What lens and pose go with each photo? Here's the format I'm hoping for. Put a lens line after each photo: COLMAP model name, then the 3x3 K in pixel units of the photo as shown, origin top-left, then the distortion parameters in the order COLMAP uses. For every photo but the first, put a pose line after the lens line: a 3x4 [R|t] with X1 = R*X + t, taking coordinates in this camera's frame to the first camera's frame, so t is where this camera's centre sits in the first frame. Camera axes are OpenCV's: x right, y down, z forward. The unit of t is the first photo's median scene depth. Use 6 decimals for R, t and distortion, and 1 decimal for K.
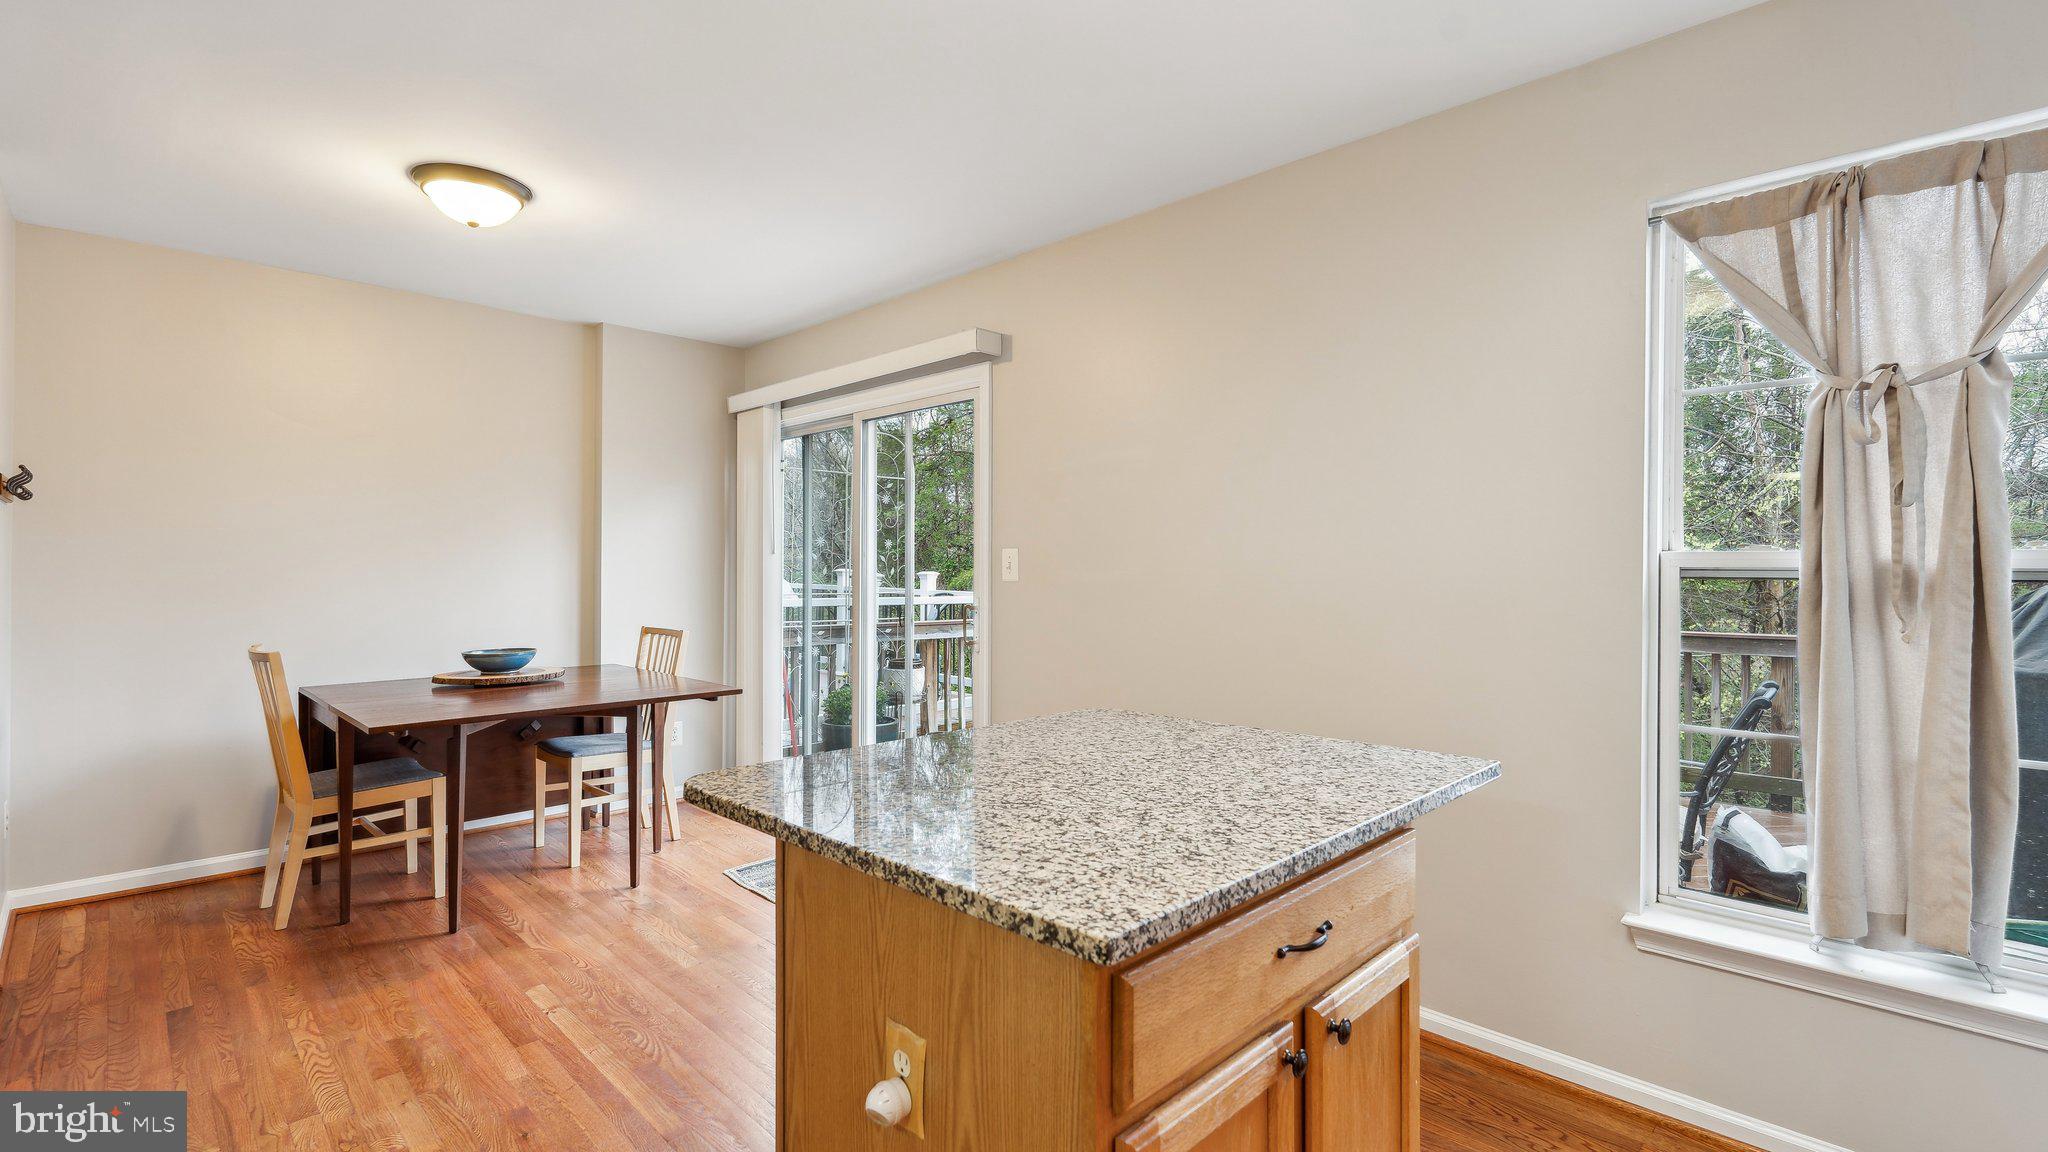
lens RADIAL K [[916.7, 0, 1027.0], [0, 916.7, 573.0], [0, 0, 1]] dist [-0.005643, 0.000188]
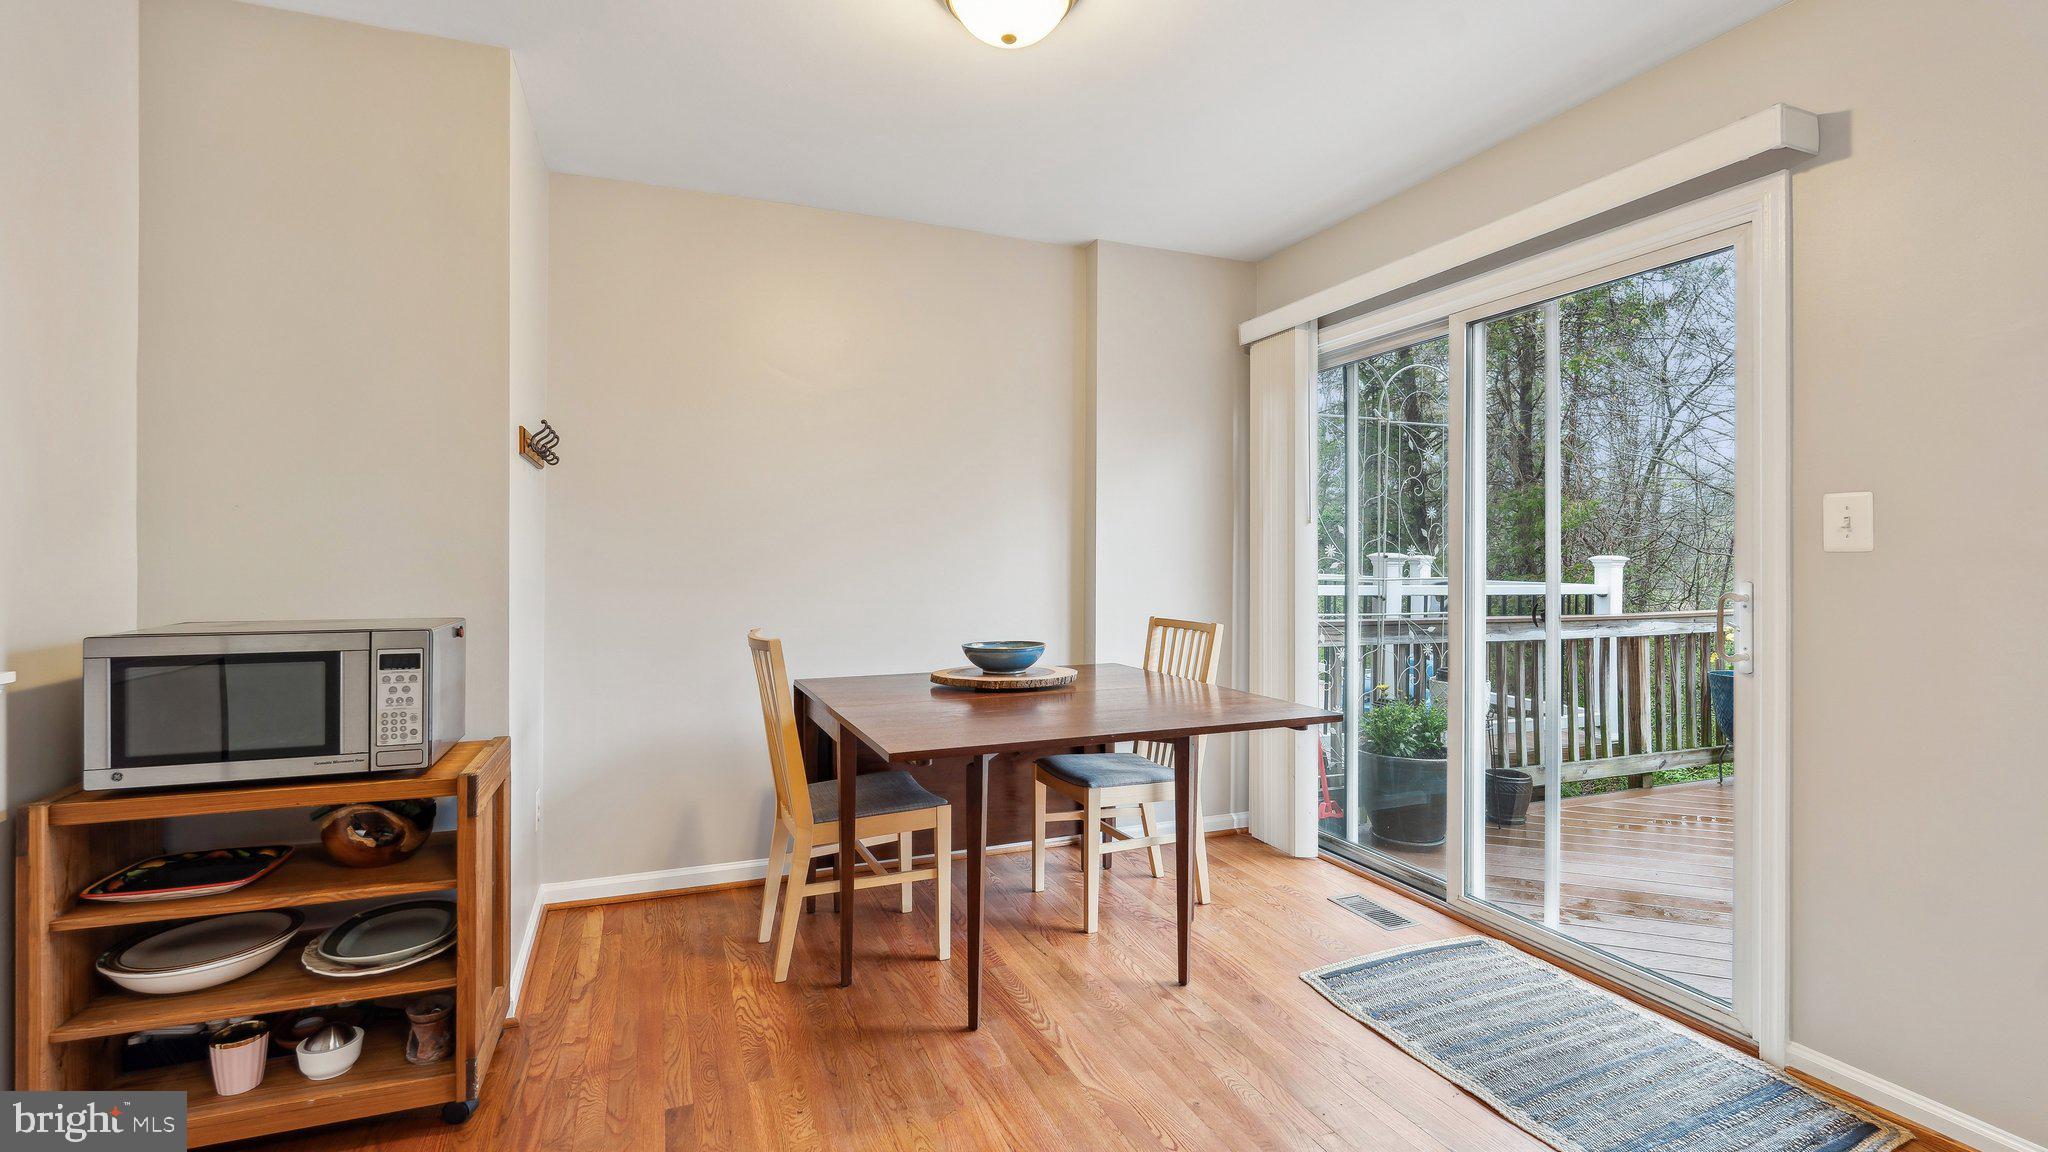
lens RADIAL K [[916.7, 0, 1023.4], [0, 916.7, 566.7], [0, 0, 1]] dist [-0.005643, 0.000188]
pose [[0.919598, 0.002054, -0.392855, -0.263595], [-0.001421, 0.999997, 0.001902, 0.017404], [0.392858, -0.001191, 0.919598, 0.295663]]
